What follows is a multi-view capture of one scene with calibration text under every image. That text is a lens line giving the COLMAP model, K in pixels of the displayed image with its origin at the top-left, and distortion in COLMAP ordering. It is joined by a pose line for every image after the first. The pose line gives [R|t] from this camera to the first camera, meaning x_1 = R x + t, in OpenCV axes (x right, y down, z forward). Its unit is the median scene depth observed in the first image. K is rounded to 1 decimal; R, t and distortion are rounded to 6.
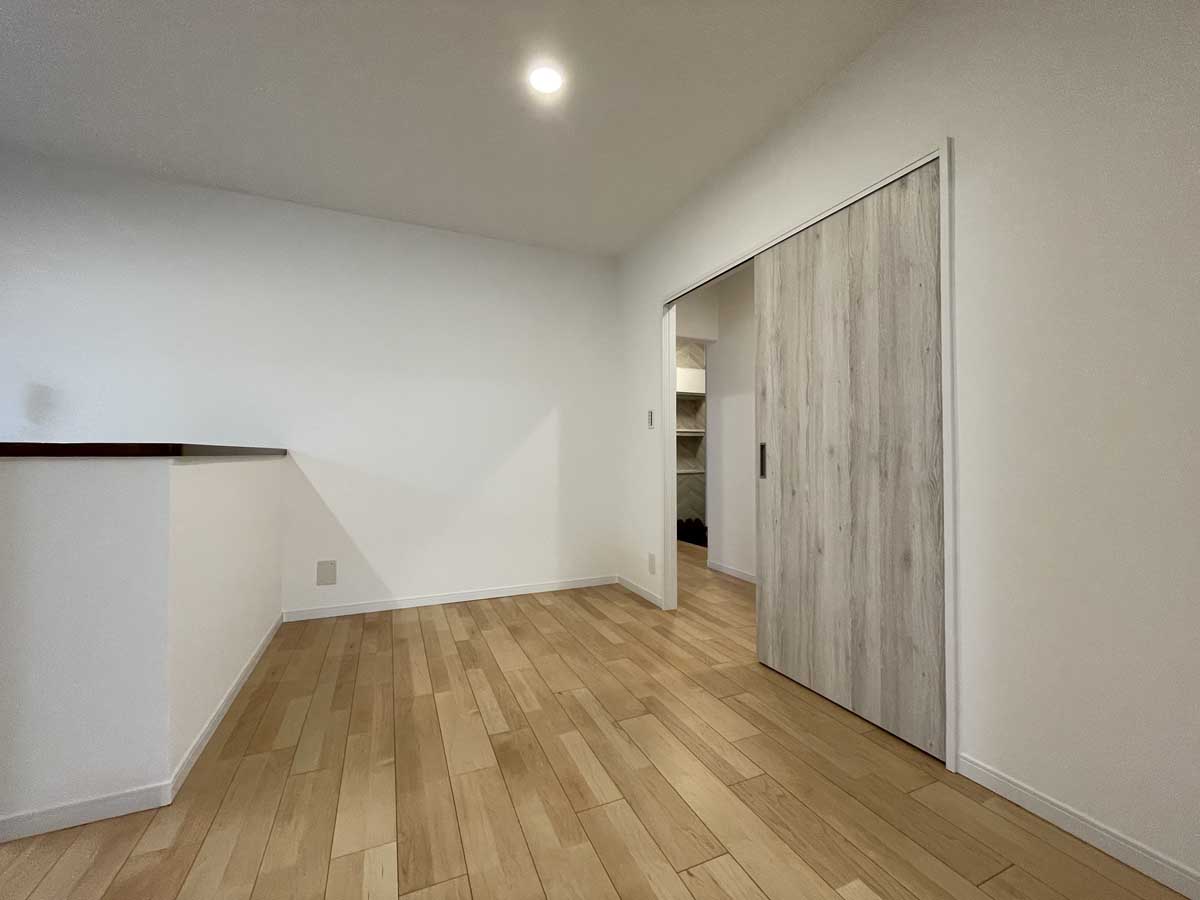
lens RADIAL K [[484.6, 0, 600.0], [0, 484.6, 450.0], [0, 0, 1]] dist [-0.003021, -0.000035]
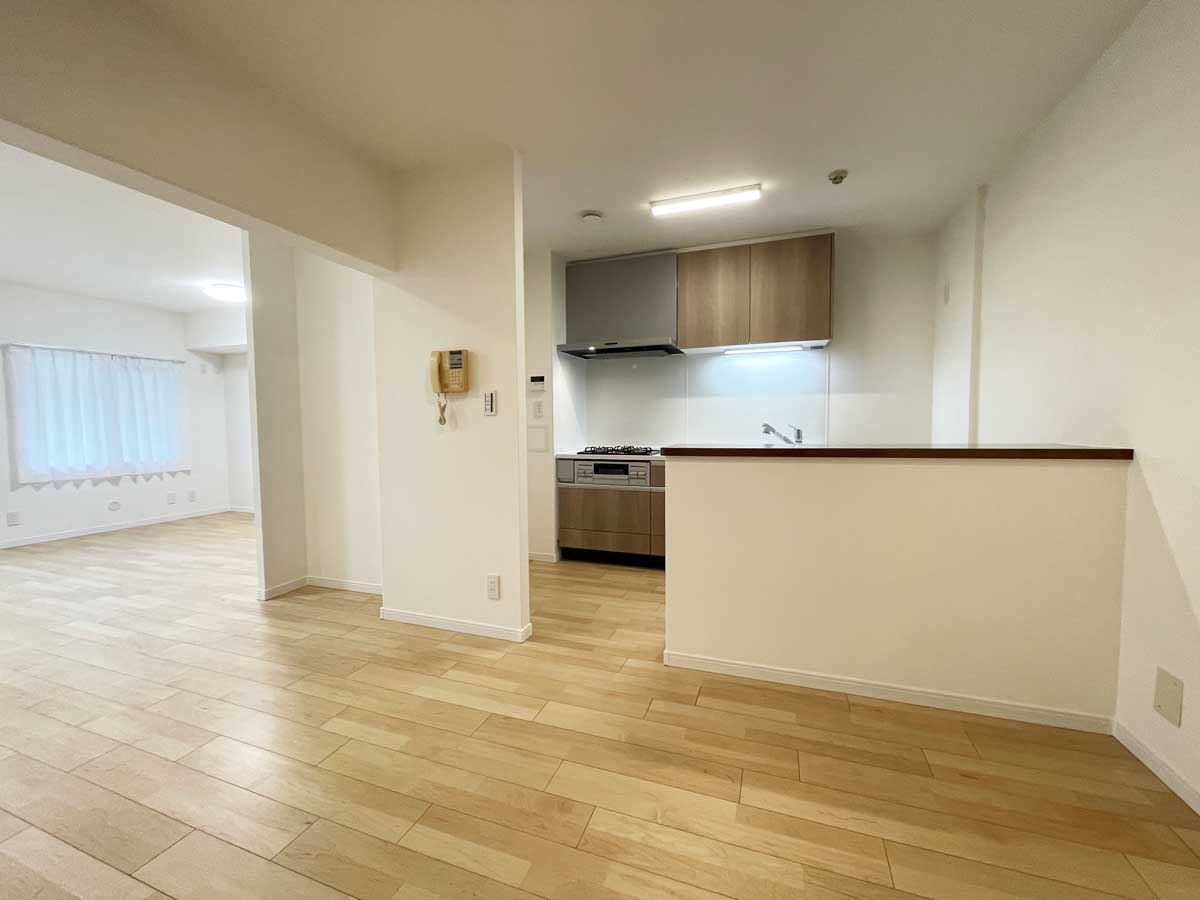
lens RADIAL K [[484.6, 0, 600.0], [0, 484.6, 450.0], [0, 0, 1]] dist [-0.003021, -0.000035]
pose [[-0.692070, 0.046467, -0.720333, 0.361427], [0.021465, 0.998809, 0.043808, -0.069791], [0.721511, 0.014857, -0.692244, 1.667430]]
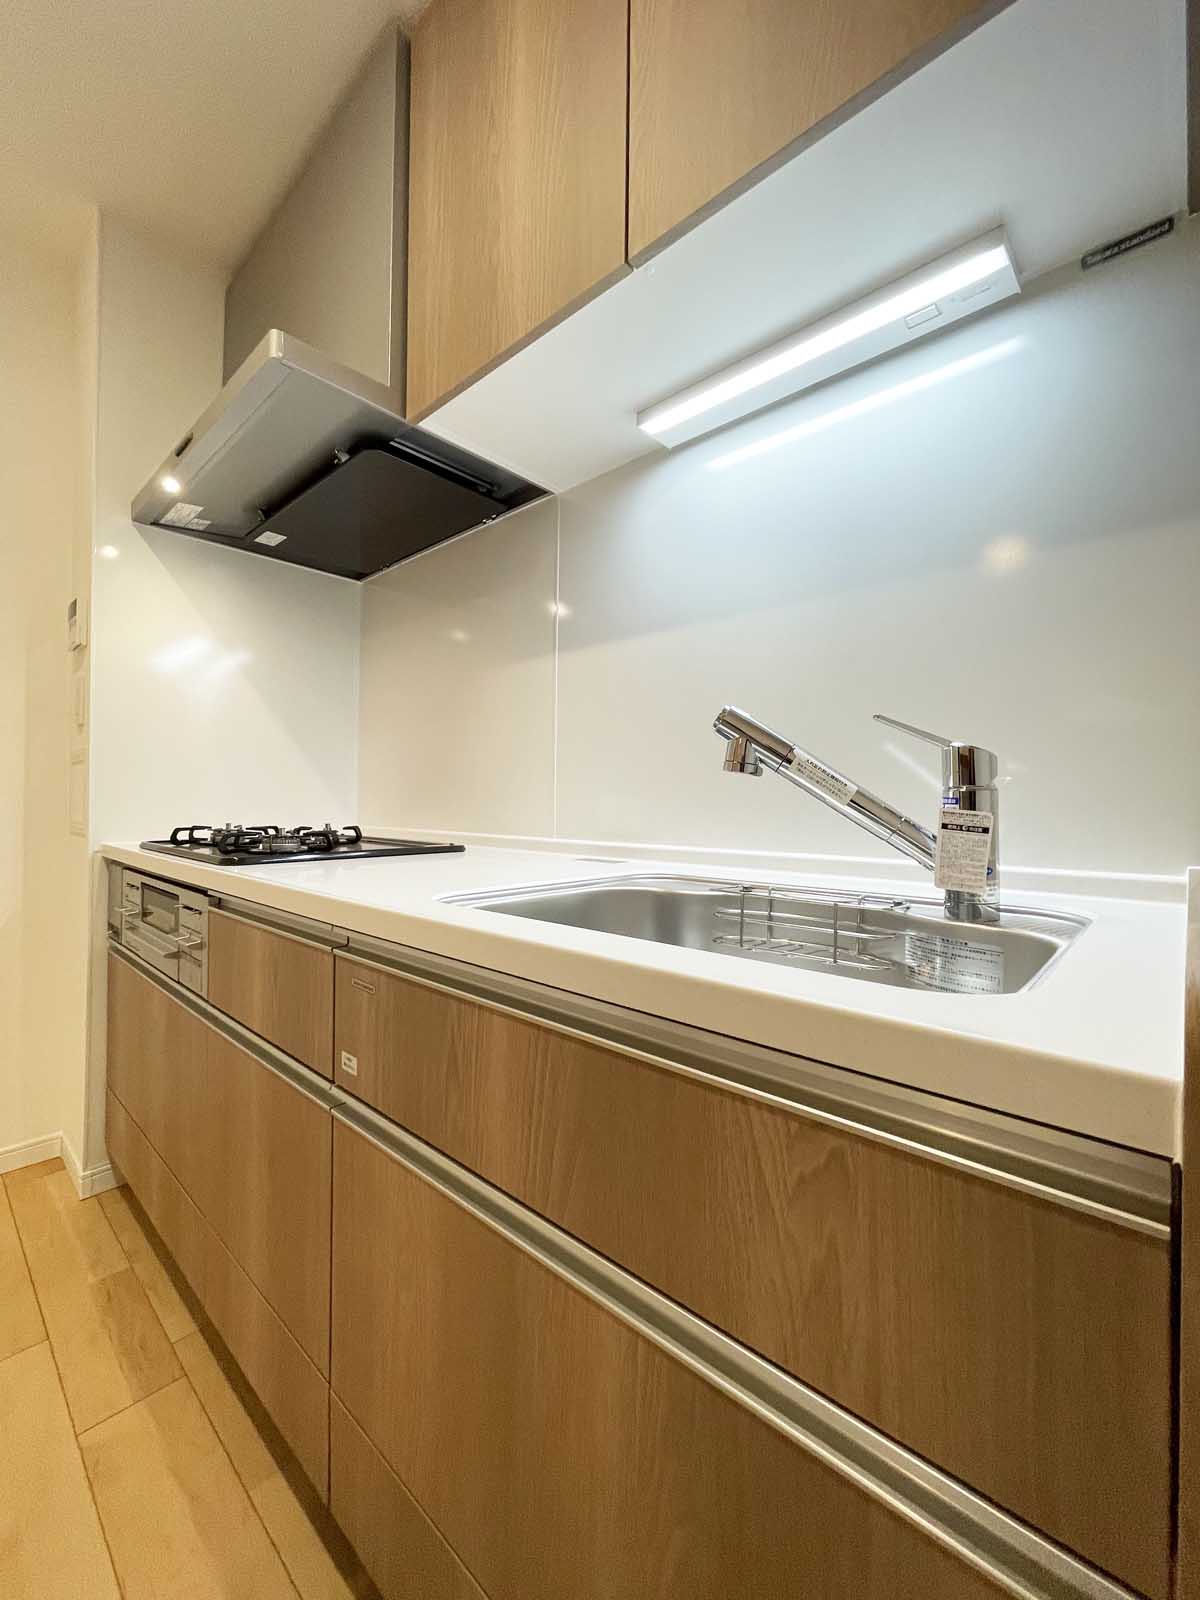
lens RADIAL K [[646.1, 0, 600.0], [0, 646.1, 800.0], [0, 0, 1]] dist [-0.003021, -0.000035]
pose [[-0.915532, -0.007665, -0.402173, -1.447670], [0.000290, 0.999806, -0.019716, -0.002431], [0.402246, -0.018168, -0.915351, 1.096769]]
